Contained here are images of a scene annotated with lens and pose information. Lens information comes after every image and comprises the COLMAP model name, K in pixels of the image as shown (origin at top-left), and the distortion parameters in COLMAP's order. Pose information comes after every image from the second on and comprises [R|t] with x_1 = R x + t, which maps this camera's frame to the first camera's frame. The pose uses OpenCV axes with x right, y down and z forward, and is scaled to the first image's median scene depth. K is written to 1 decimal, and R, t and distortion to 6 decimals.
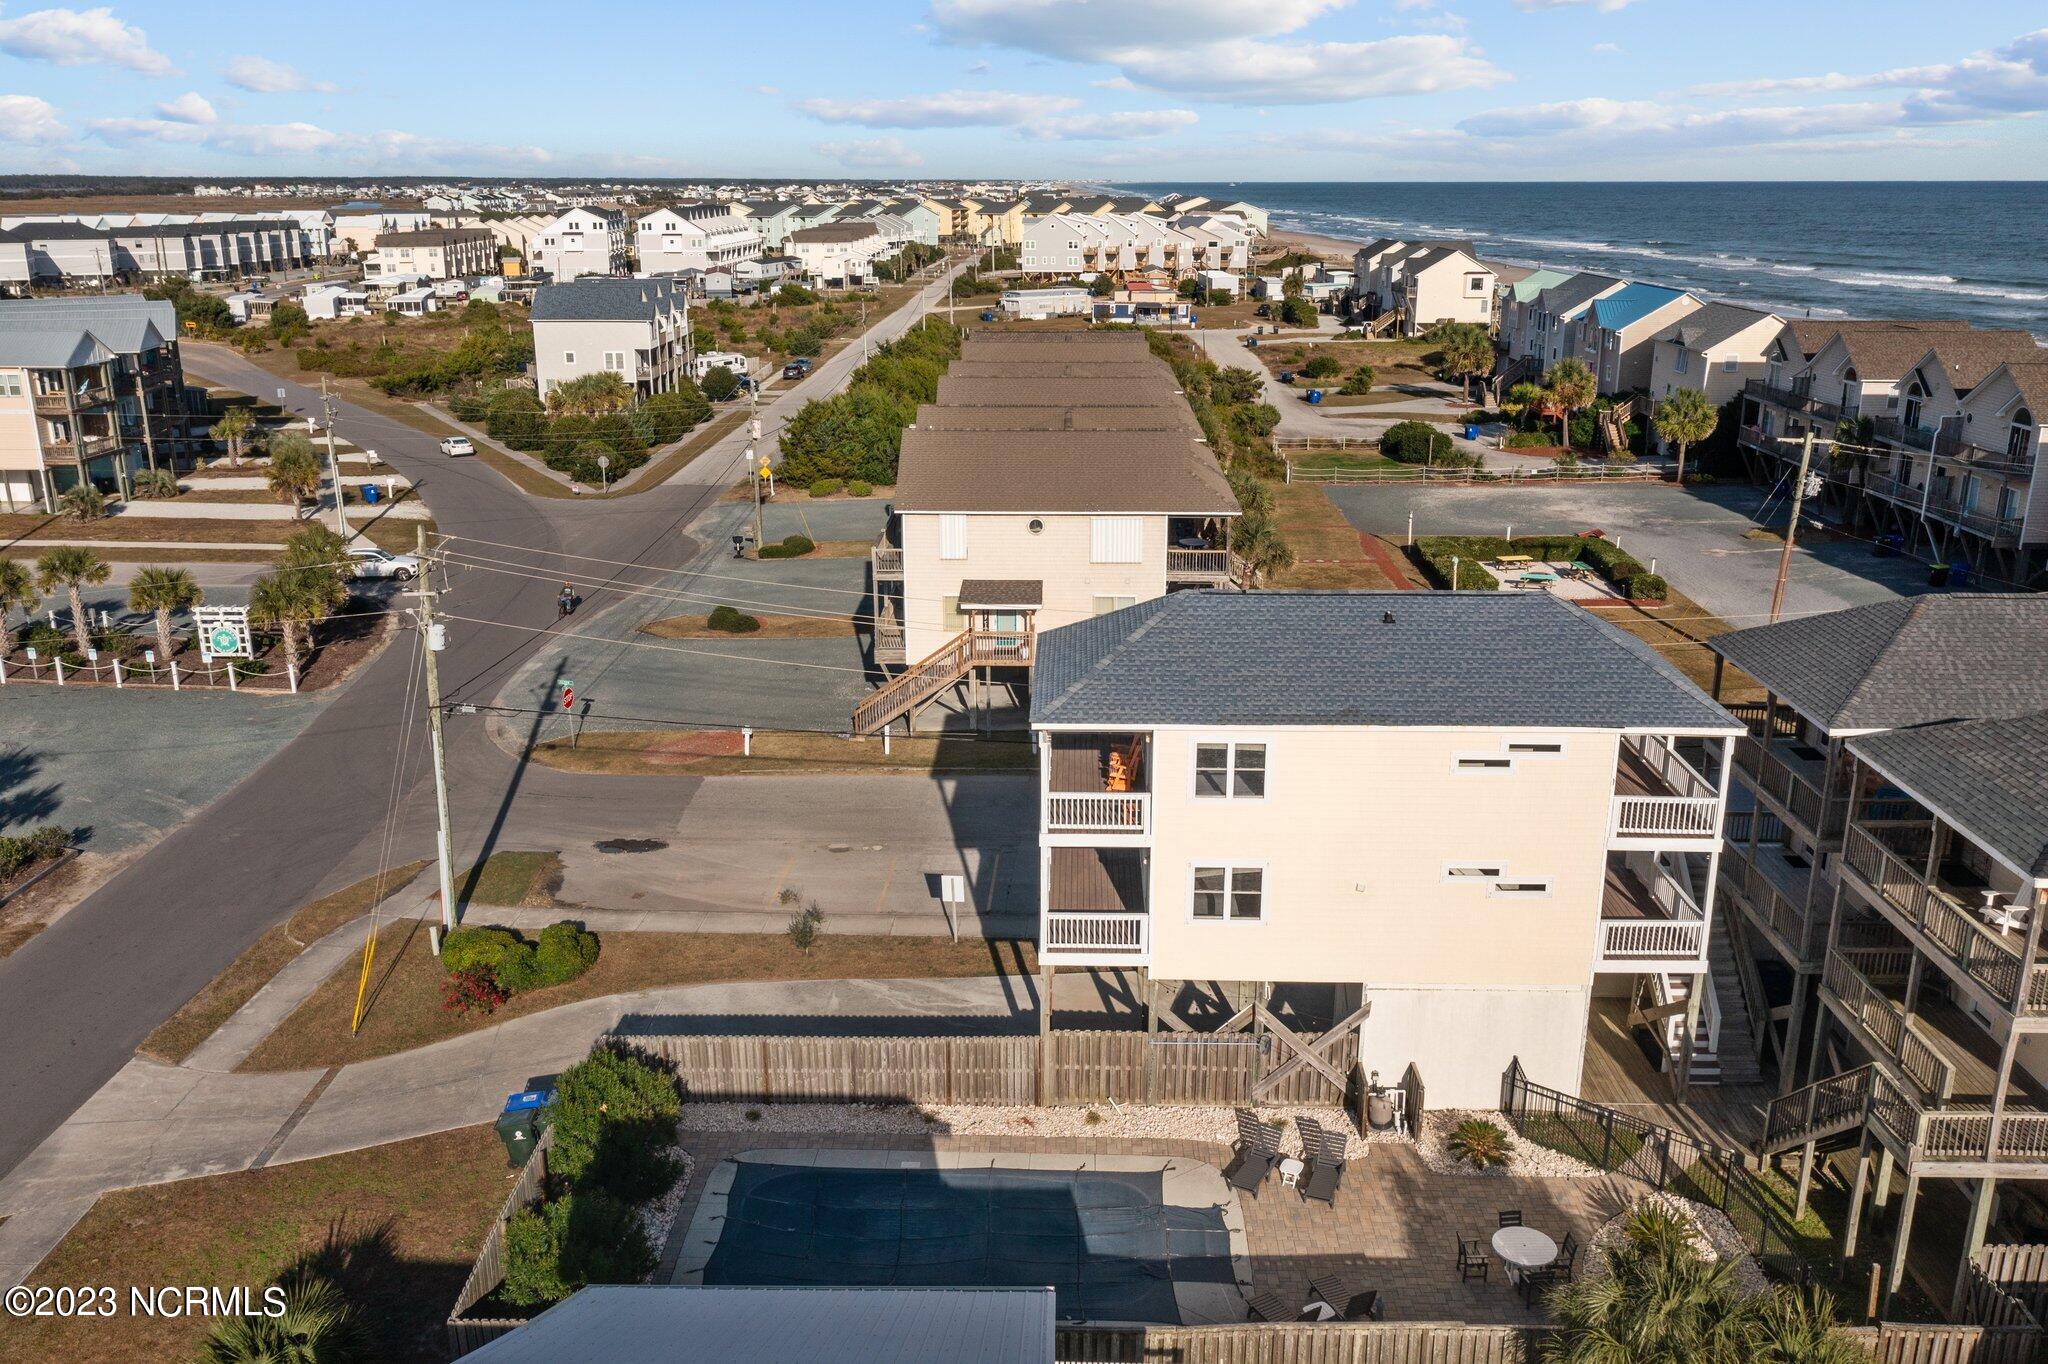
lens RADIAL K [[1620.3, 0, 1015.2], [0, 1620.3, 675.4], [0, 0, 1]] dist [0.002244, -0.000759]
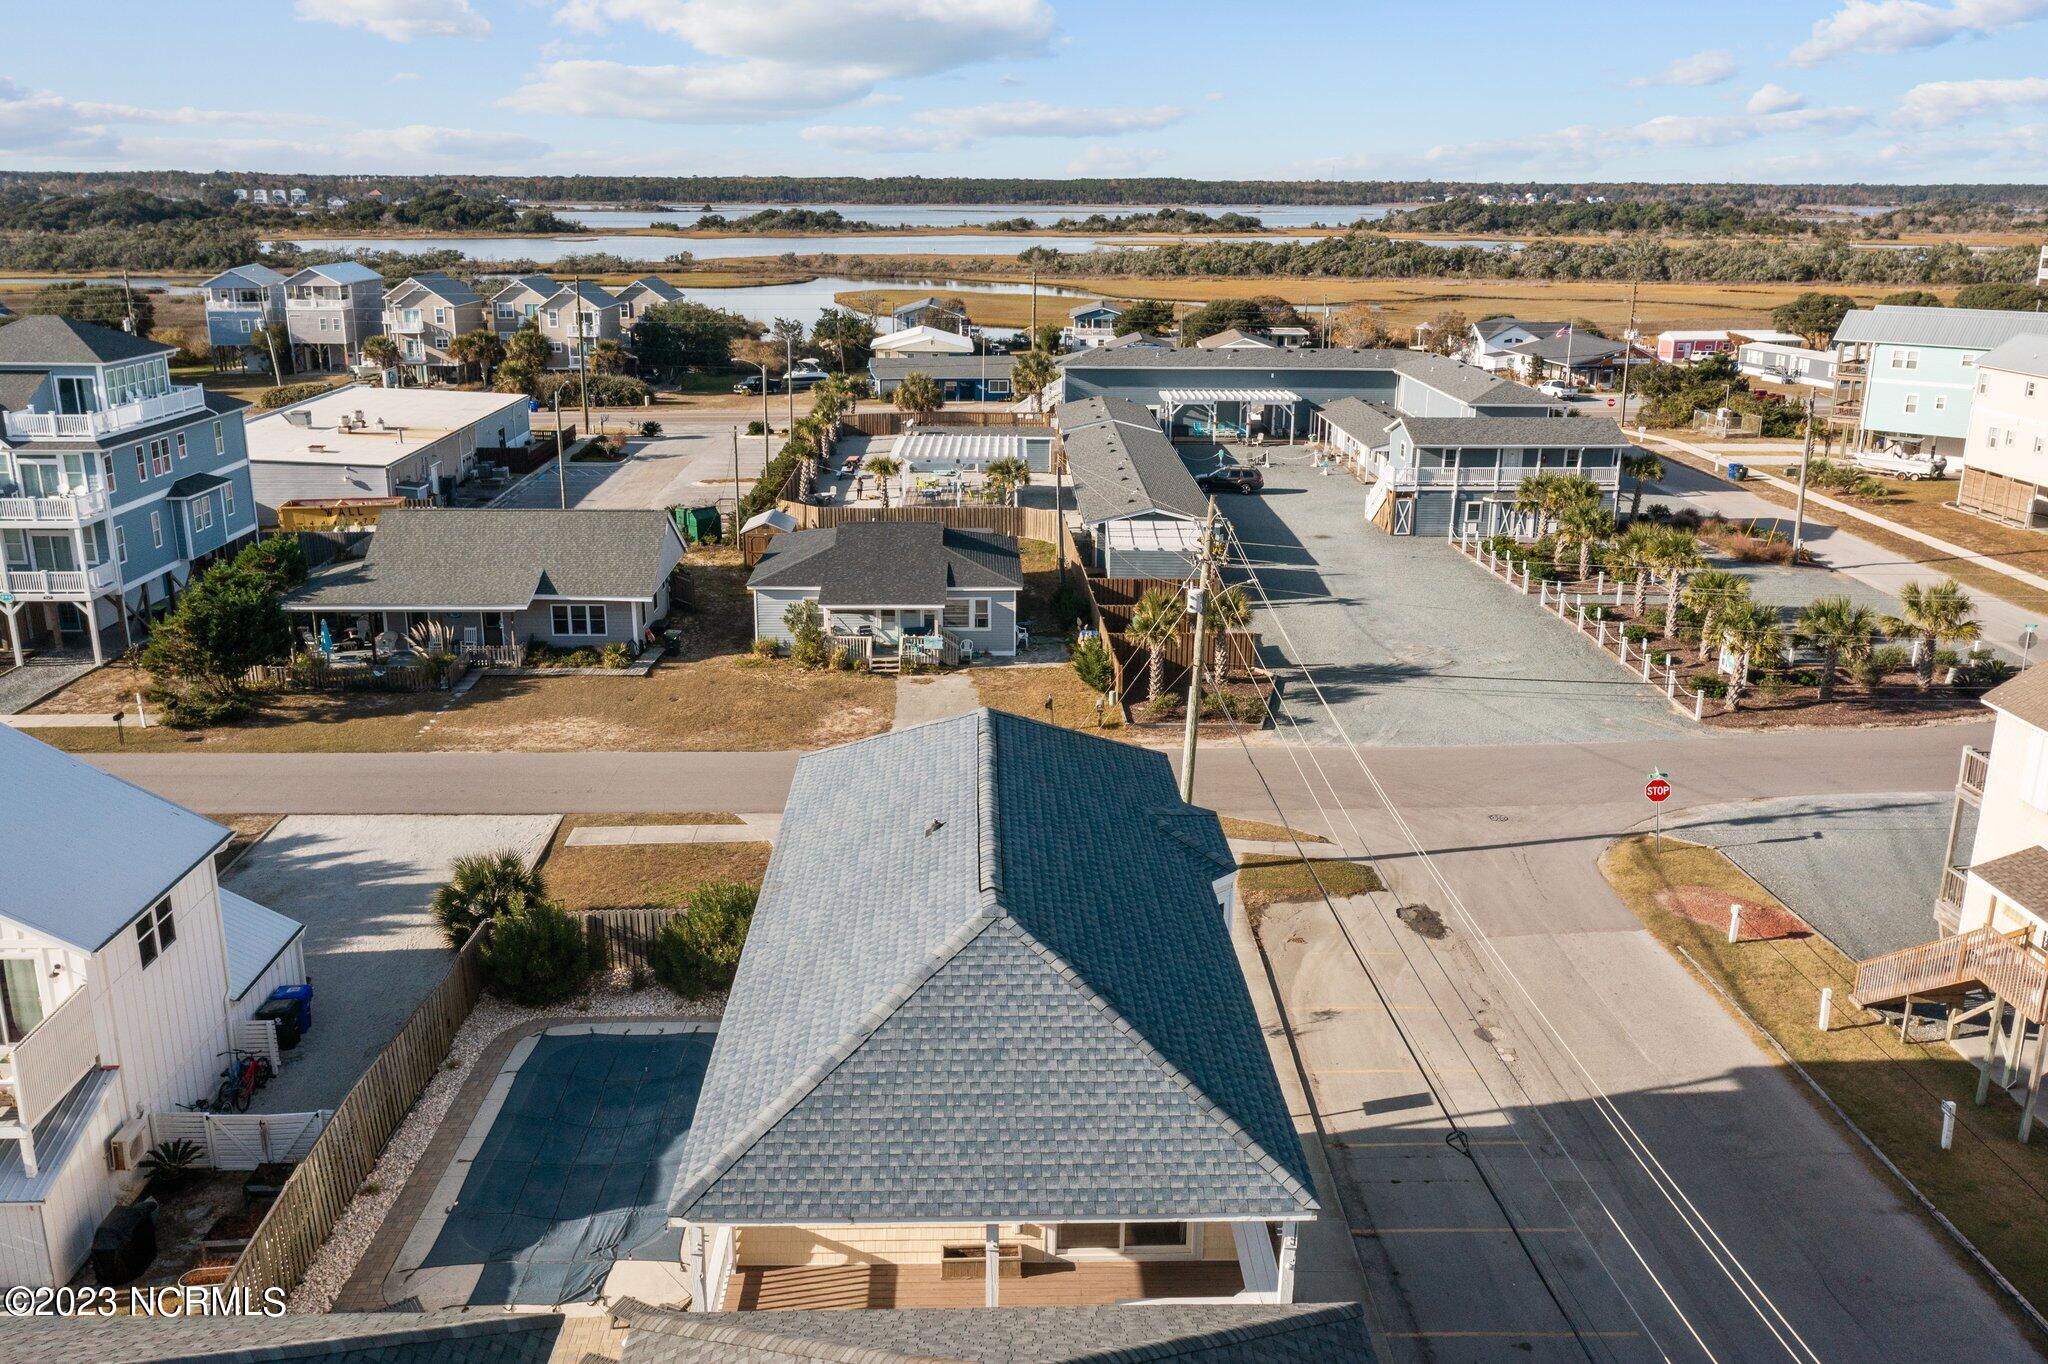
lens RADIAL K [[1666.9, 0, 1024.0], [0, 1666.9, 682.0], [0, 0, 1]] dist [-0.000344, -0.001168]
pose [[0.064293, 0.287373, -0.955659, 0.873342], [-0.298766, 0.919258, 0.256327, -0.277085], [0.952158, 0.269038, 0.144959, 0.938285]]
